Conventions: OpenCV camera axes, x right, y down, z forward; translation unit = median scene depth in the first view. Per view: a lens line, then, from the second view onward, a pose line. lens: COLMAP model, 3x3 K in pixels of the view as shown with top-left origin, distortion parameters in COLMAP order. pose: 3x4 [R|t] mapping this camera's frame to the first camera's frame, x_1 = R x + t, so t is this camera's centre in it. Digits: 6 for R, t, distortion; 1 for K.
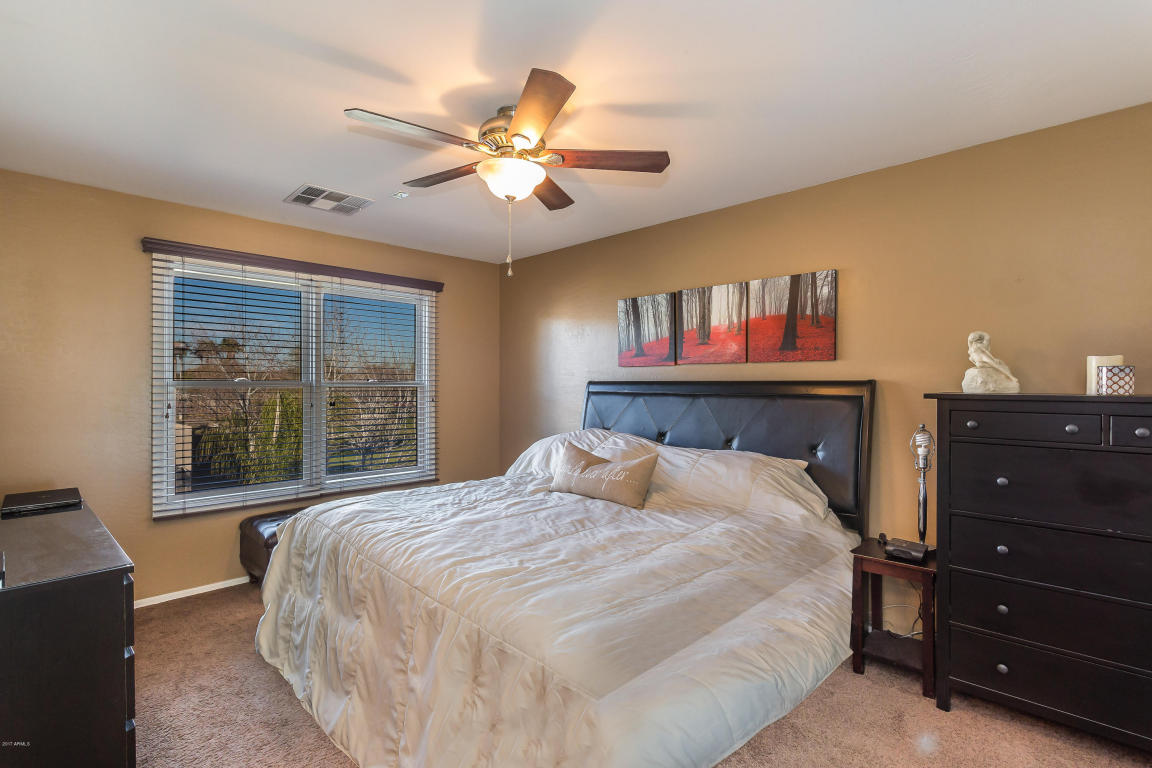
lens RADIAL K [[559.9, 0, 576.0], [0, 559.9, 384.0], [0, 0, 1]] dist [-0.003090, -0.000129]
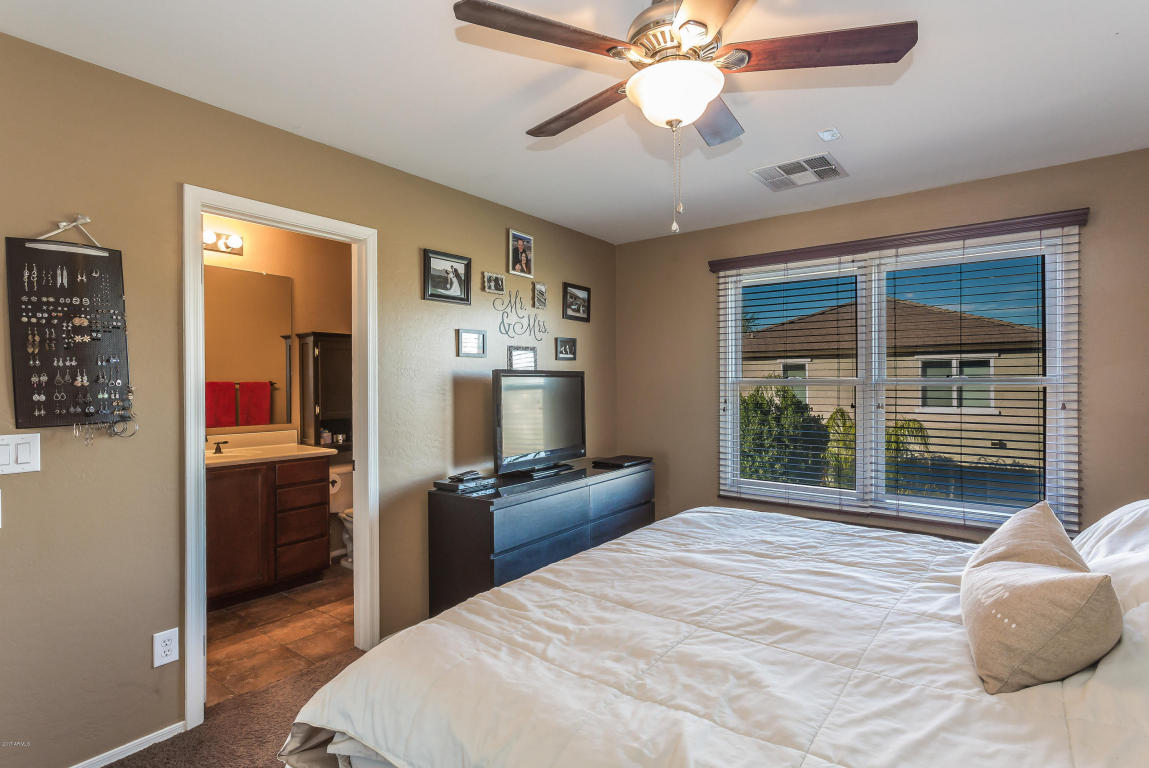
lens RADIAL K [[574.8, 0, 574.5], [0, 574.8, 384.0], [0, 0, 1]] dist [0.000956, 0.000191]
pose [[0.109861, 0.000489, -0.993947, 0.599575], [0.003575, 0.999993, 0.000887, 0.002112], [0.993941, -0.003651, 0.109859, 0.792489]]
